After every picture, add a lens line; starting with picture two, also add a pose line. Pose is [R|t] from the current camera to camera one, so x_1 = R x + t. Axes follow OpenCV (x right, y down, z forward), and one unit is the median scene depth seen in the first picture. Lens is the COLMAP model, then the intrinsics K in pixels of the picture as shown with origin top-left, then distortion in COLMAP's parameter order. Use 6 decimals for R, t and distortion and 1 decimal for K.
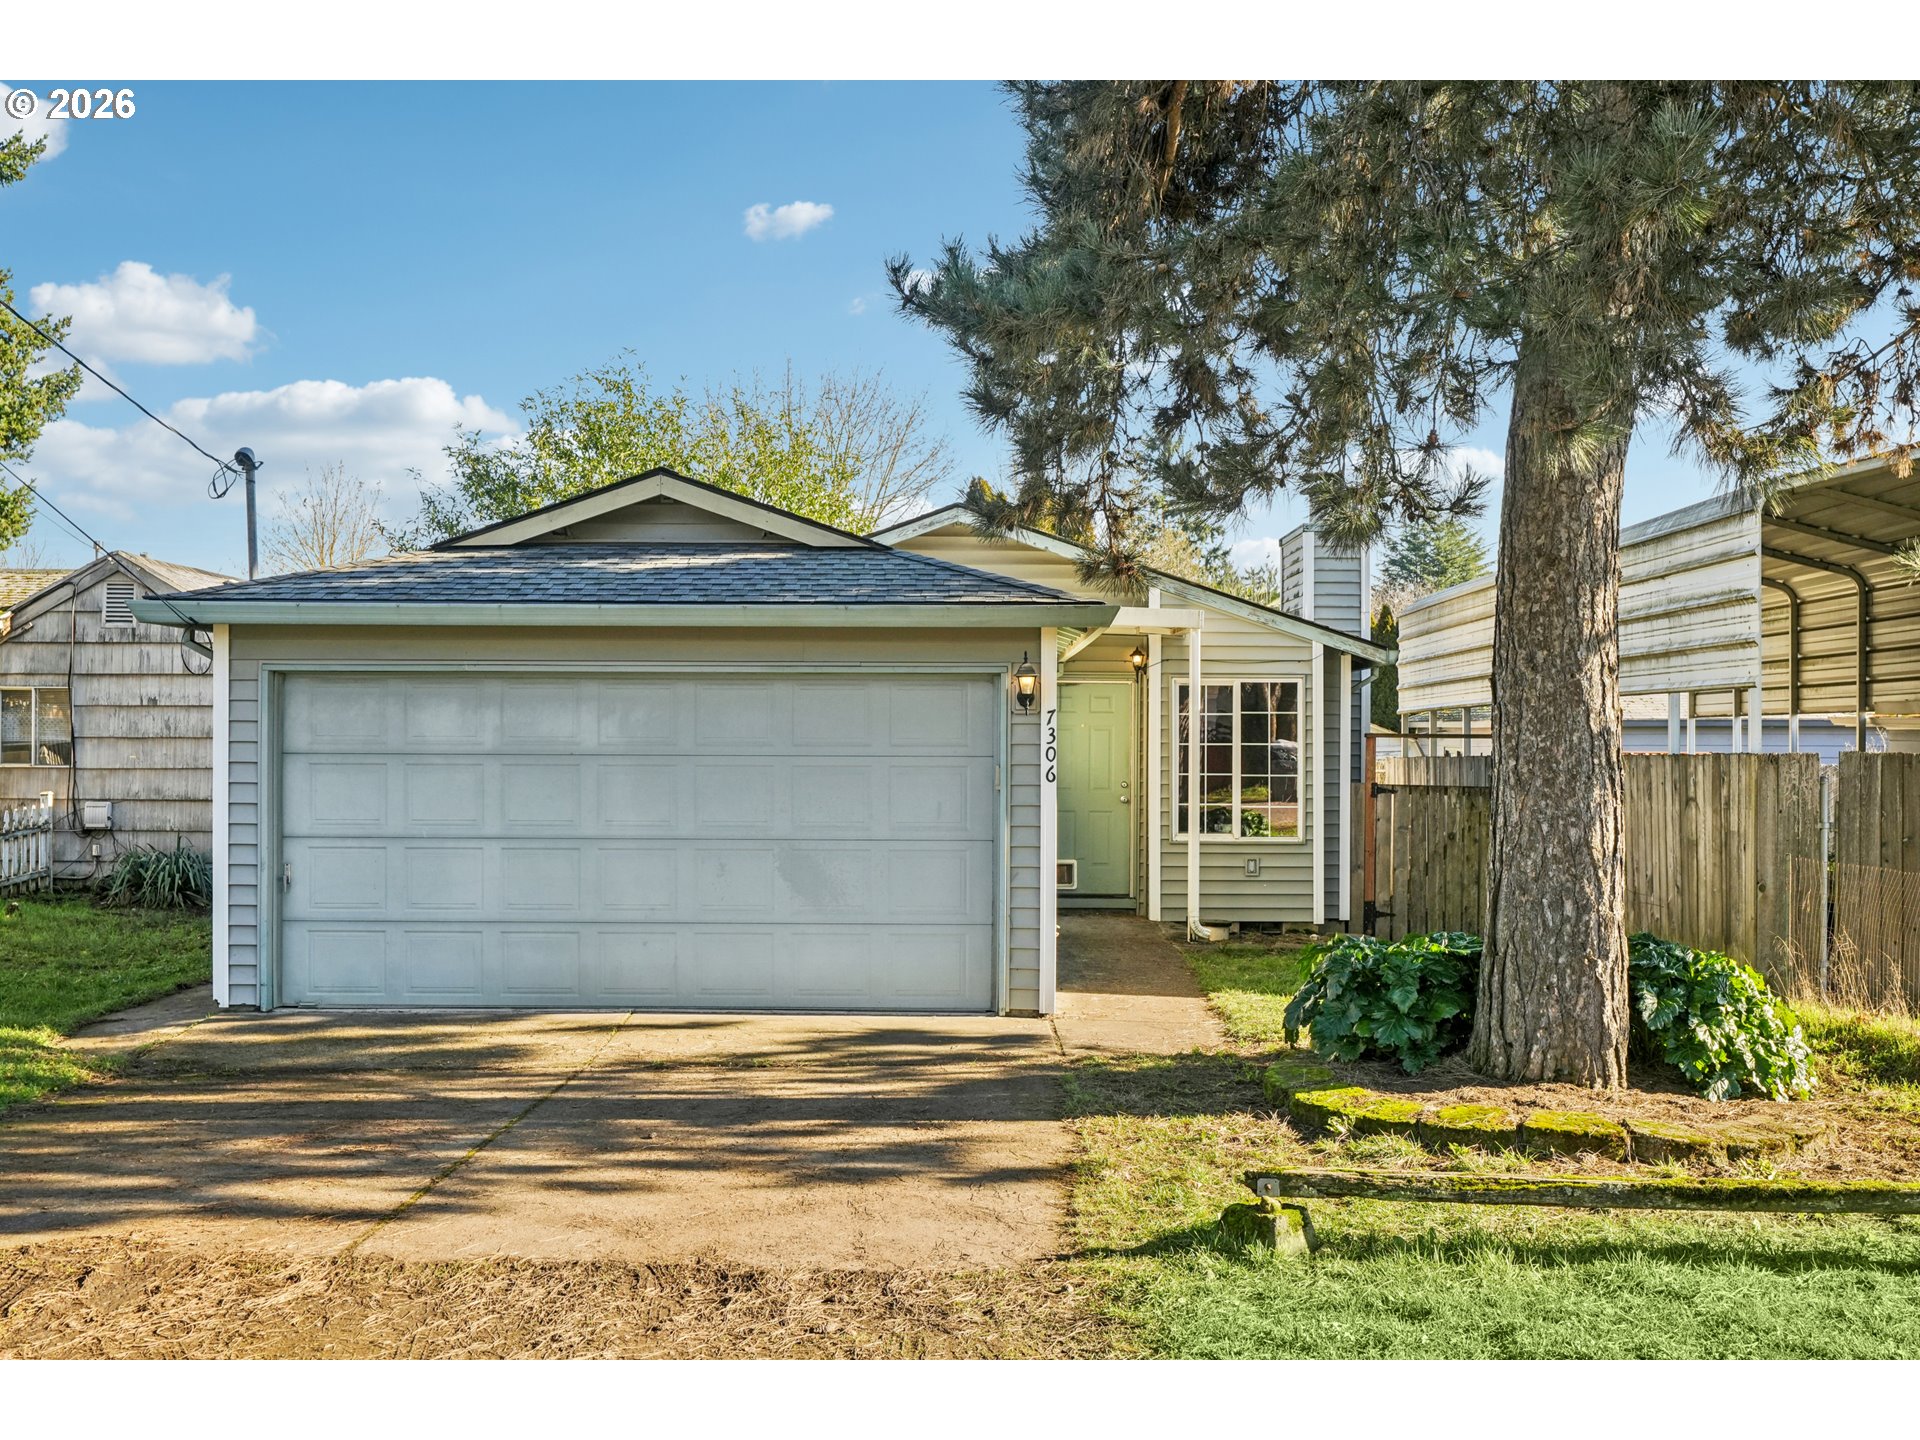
lens RADIAL K [[1851.5, 0, 960.9], [0, 1851.5, 720.4], [0, 0, 1]] dist [0.015168, 0.000000]
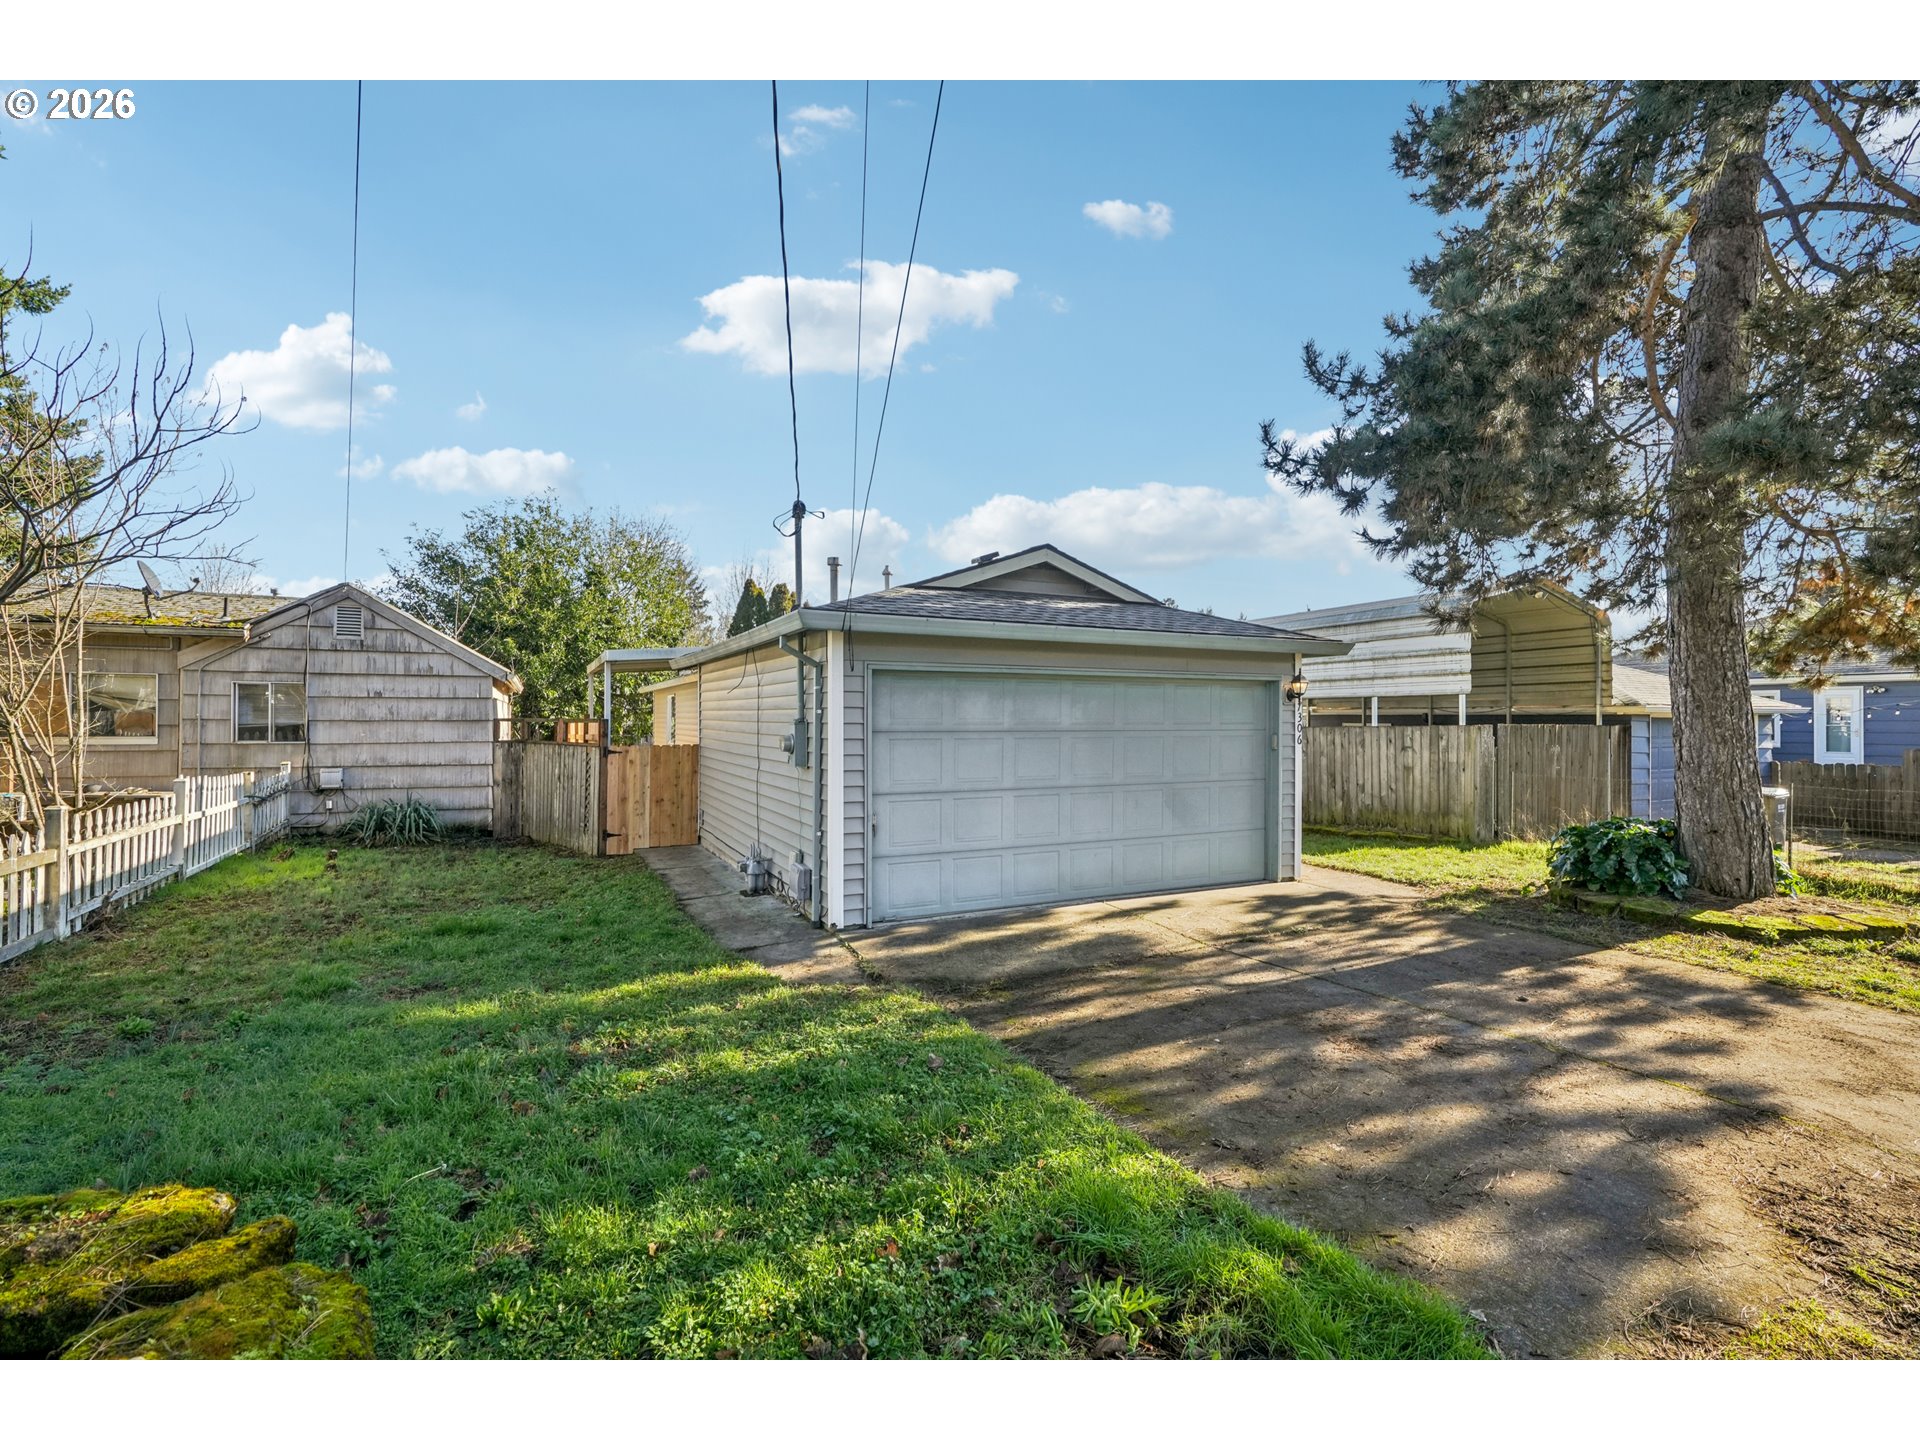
lens RADIAL K [[862.9, 0, 956.2], [0, 862.9, 712.6], [0, 0, 1]] dist [-0.014550, 0.006139]
pose [[0.891835, 0.000847, 0.452359, -0.592377], [-0.001803, 0.999997, 0.001681, 0.002702], [-0.452357, -0.002315, 0.891834, 0.419921]]
